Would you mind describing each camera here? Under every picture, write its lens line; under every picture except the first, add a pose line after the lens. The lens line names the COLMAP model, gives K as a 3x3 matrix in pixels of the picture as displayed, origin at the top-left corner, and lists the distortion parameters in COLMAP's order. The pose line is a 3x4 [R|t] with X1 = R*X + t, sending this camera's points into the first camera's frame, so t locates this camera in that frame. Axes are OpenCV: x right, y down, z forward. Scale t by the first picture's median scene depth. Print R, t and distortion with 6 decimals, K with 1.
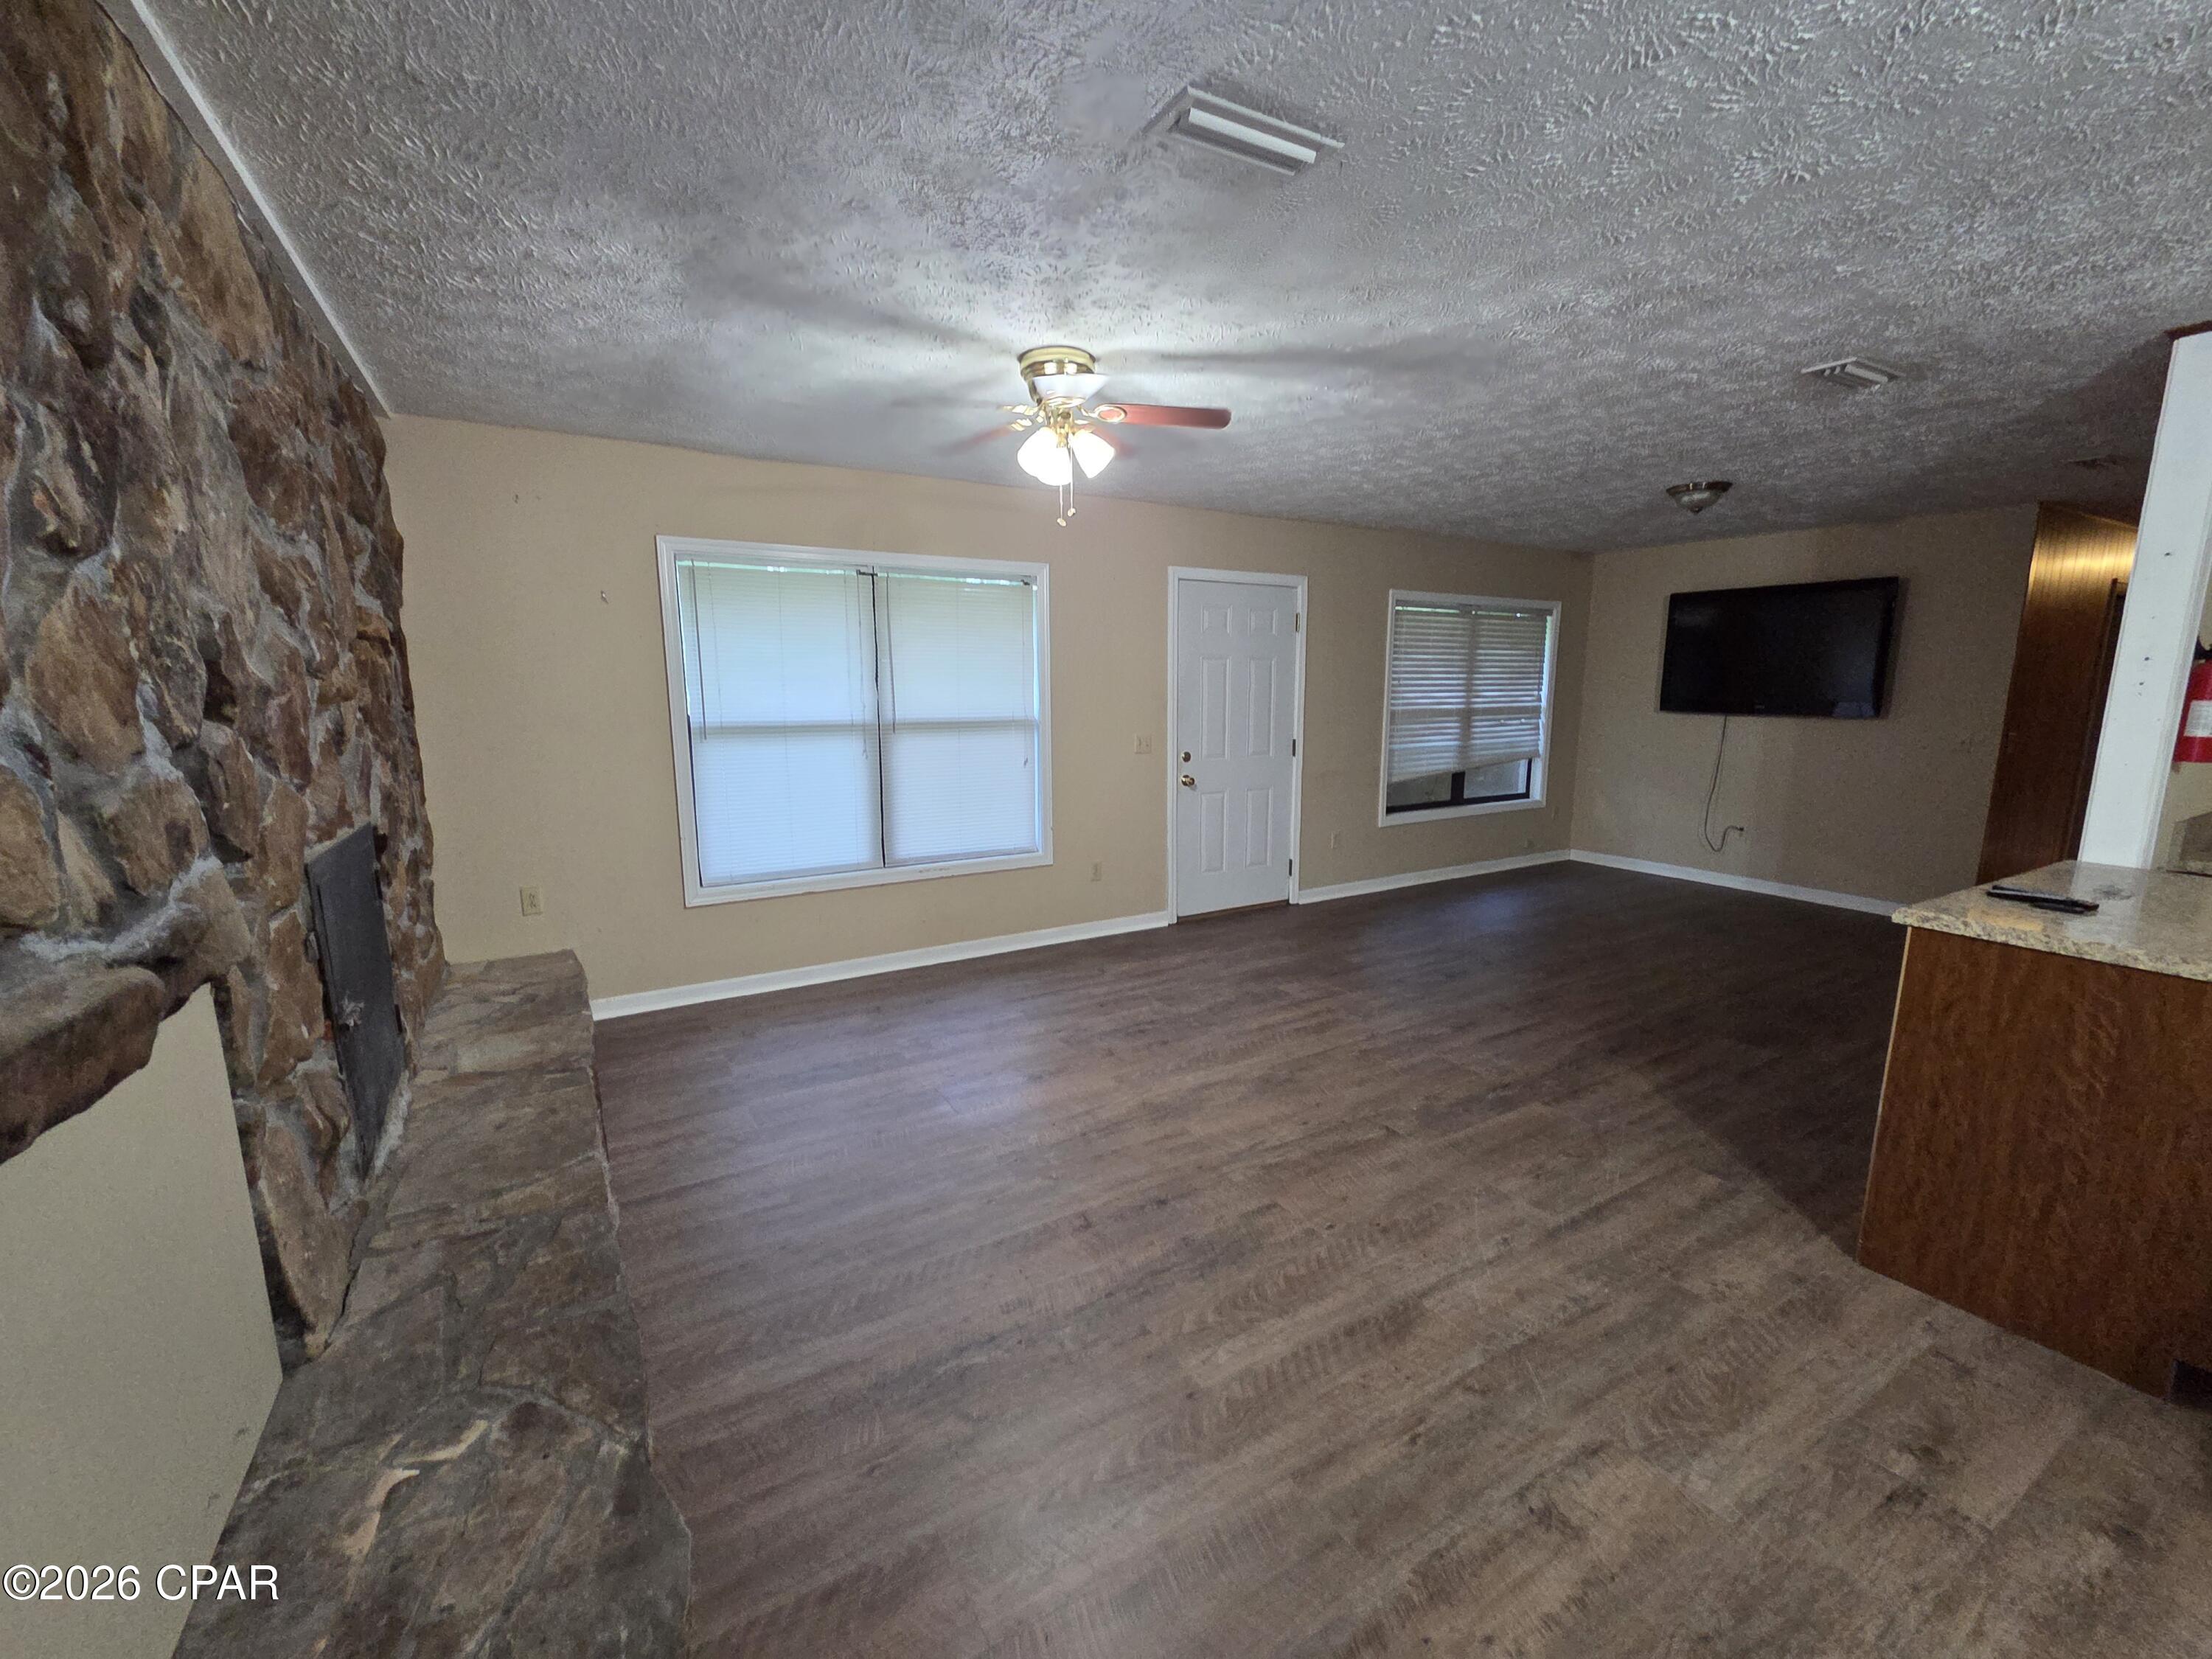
lens RADIAL K [[918.1, 0, 1106.0], [0, 918.1, 829.5], [0, 0, 1]] dist [-0.004377, 0.000307]
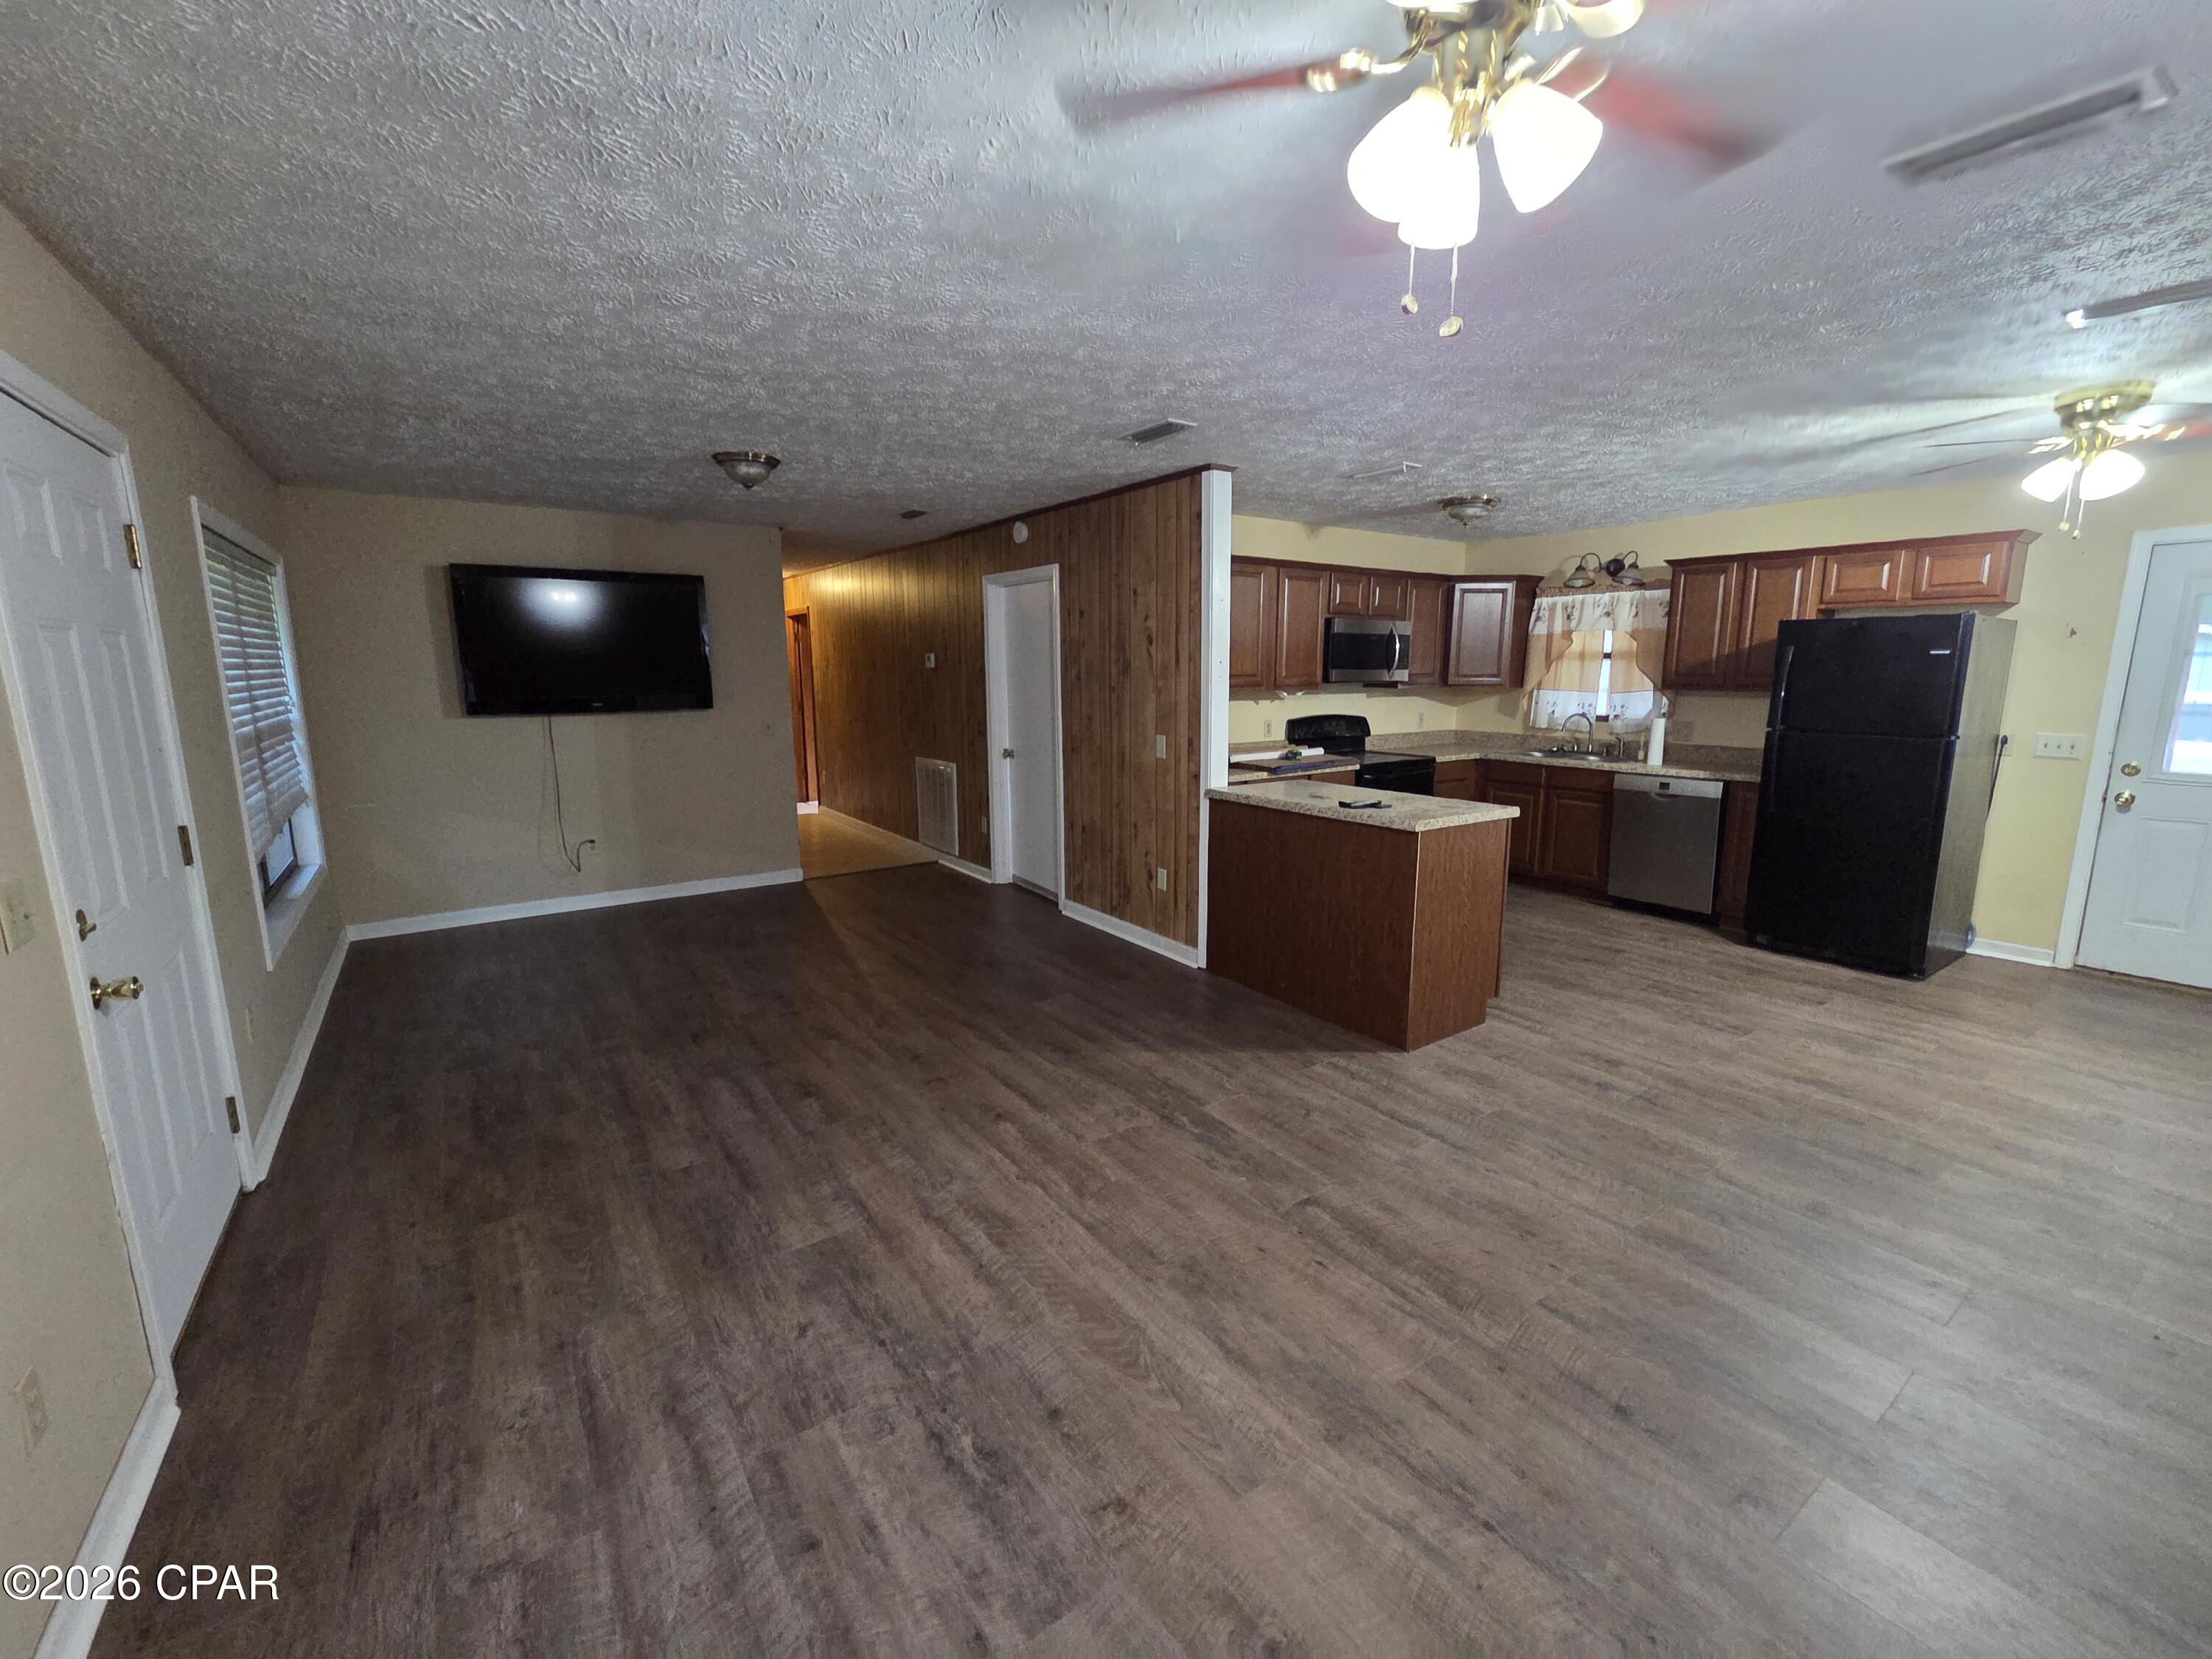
lens RADIAL K [[918.1, 0, 1106.0], [0, 918.1, 829.5], [0, 0, 1]] dist [-0.004377, 0.000307]
pose [[-0.070976, -0.177186, 0.981615, -0.375461], [0.165413, 0.968380, 0.186757, -0.165696], [-0.983667, 0.175627, -0.039423, 0.945942]]
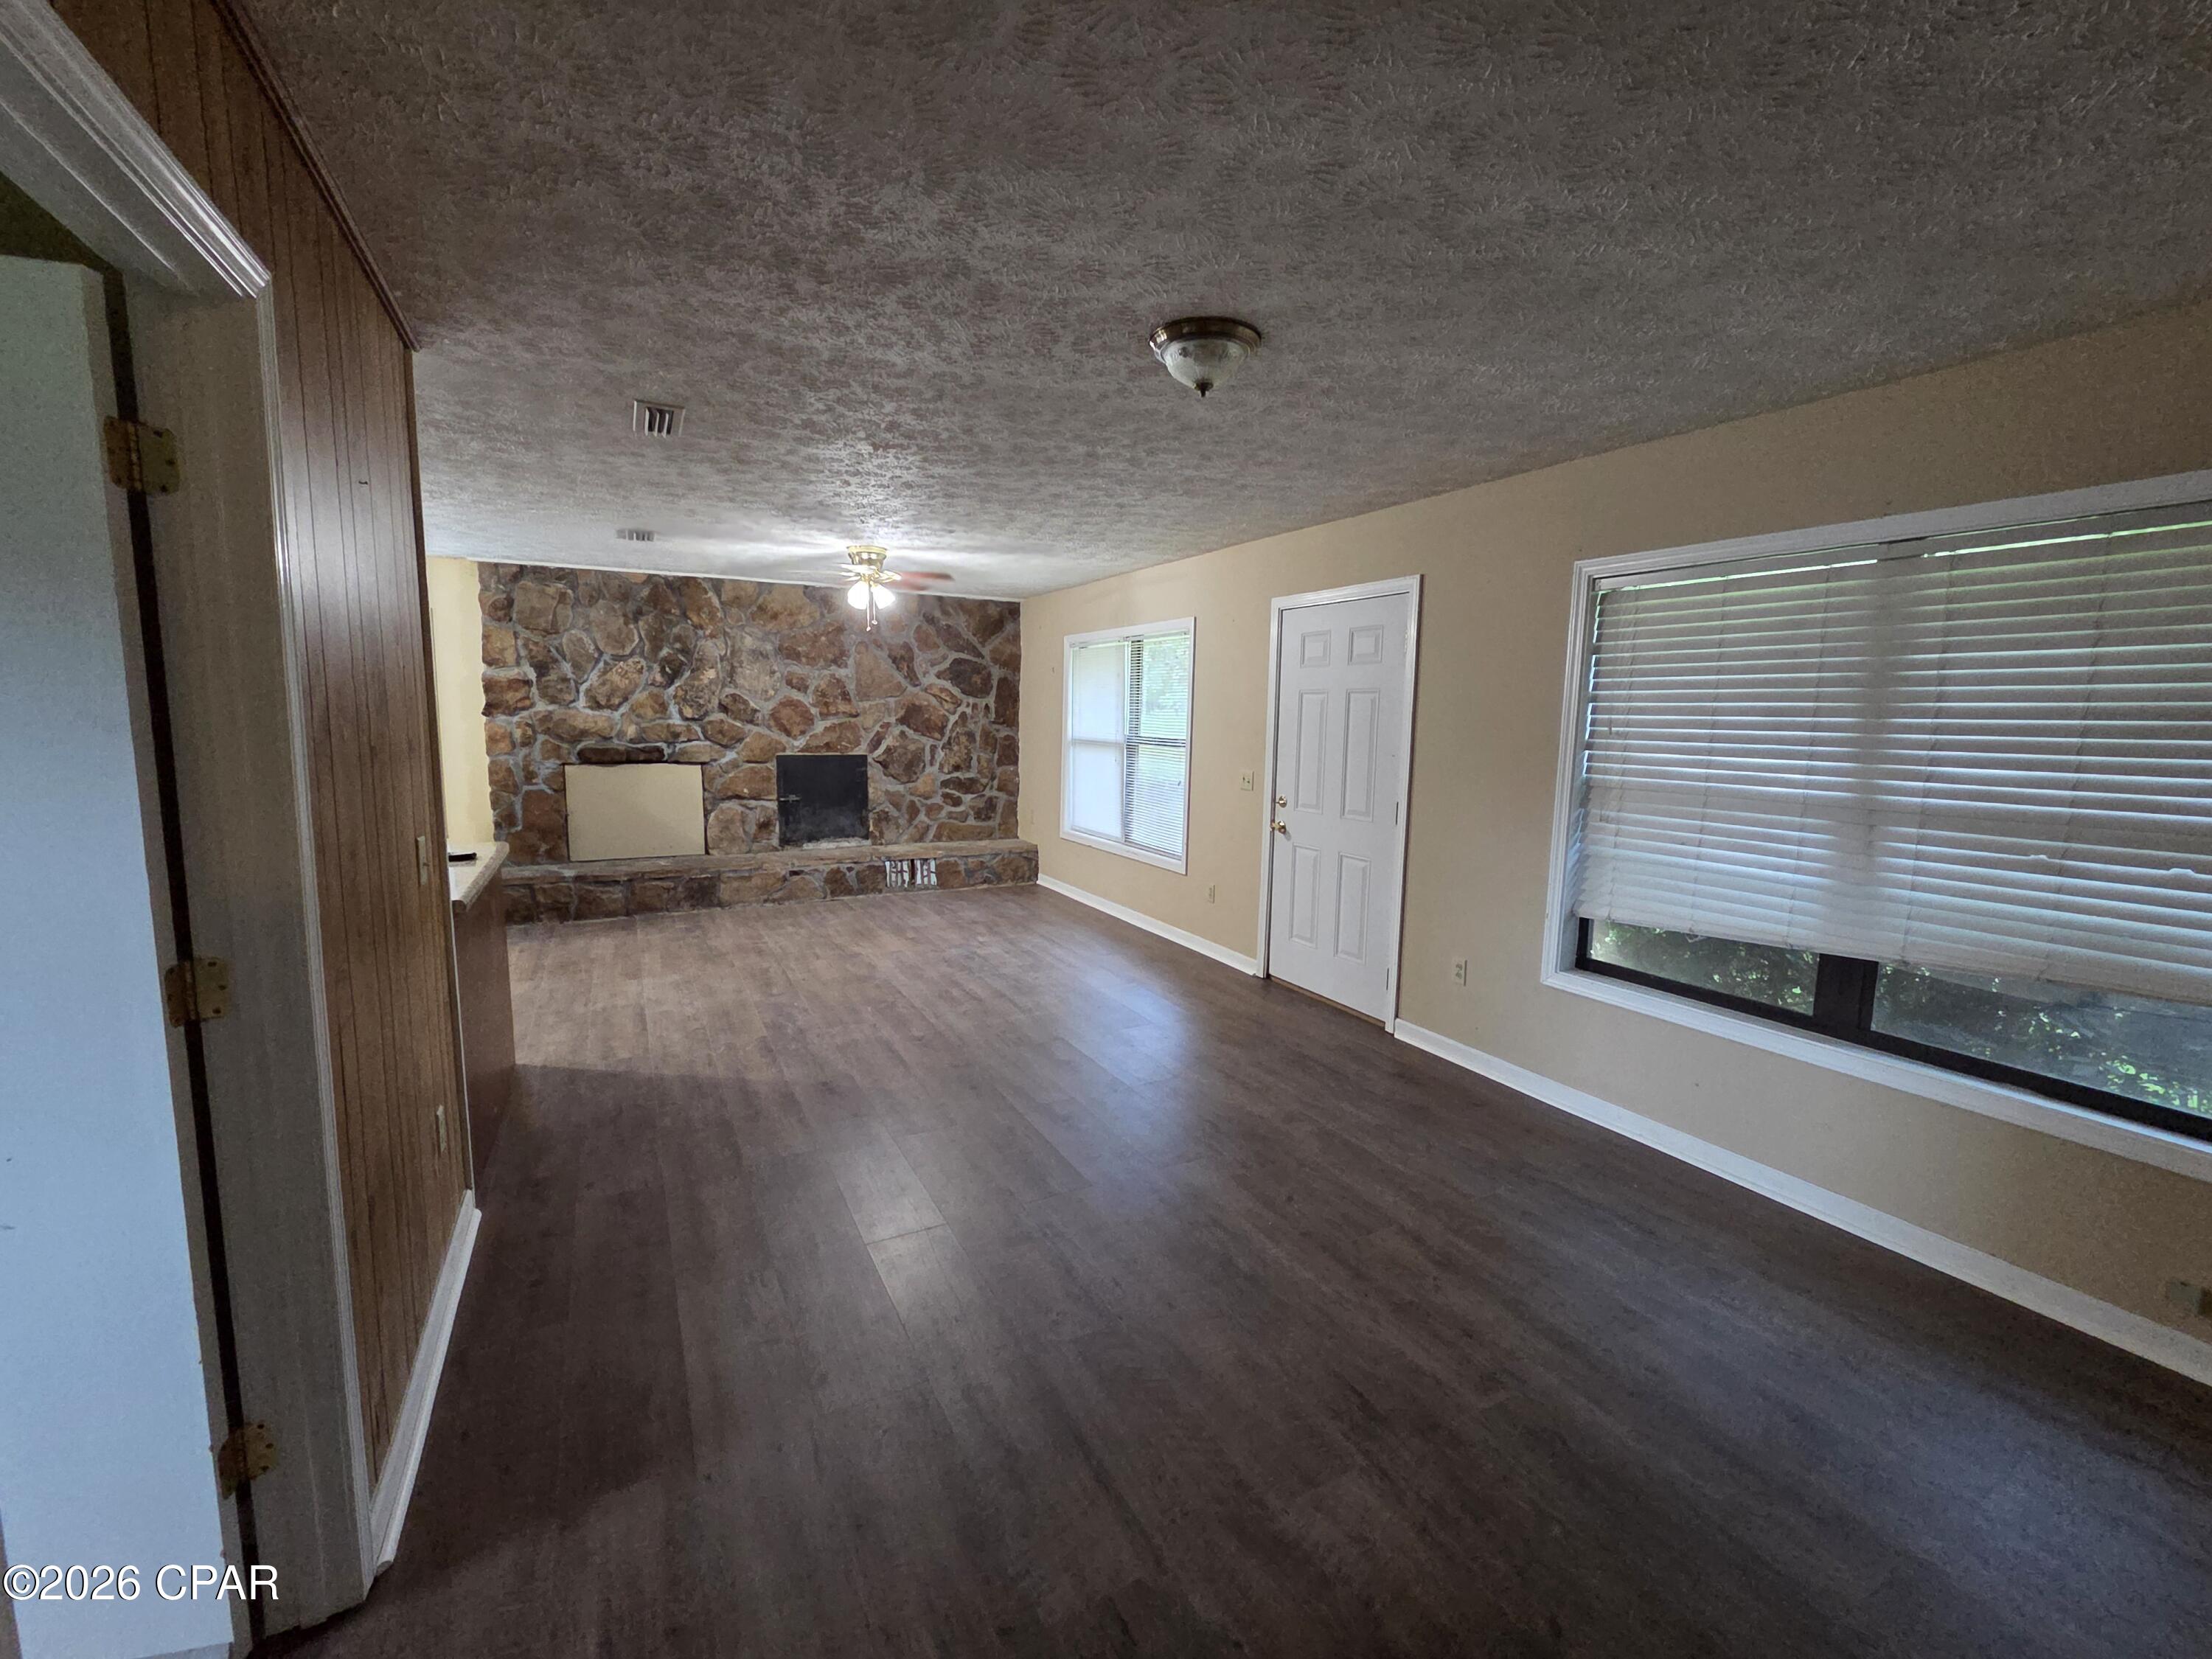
lens RADIAL K [[918.1, 0, 1106.0], [0, 918.1, 829.5], [0, 0, 1]] dist [-0.004377, 0.000307]
pose [[-0.049892, 0.126257, -0.990742, 1.465460], [-0.179080, 0.974770, 0.133240, -0.208908], [0.982569, 0.184070, -0.026023, 1.259011]]
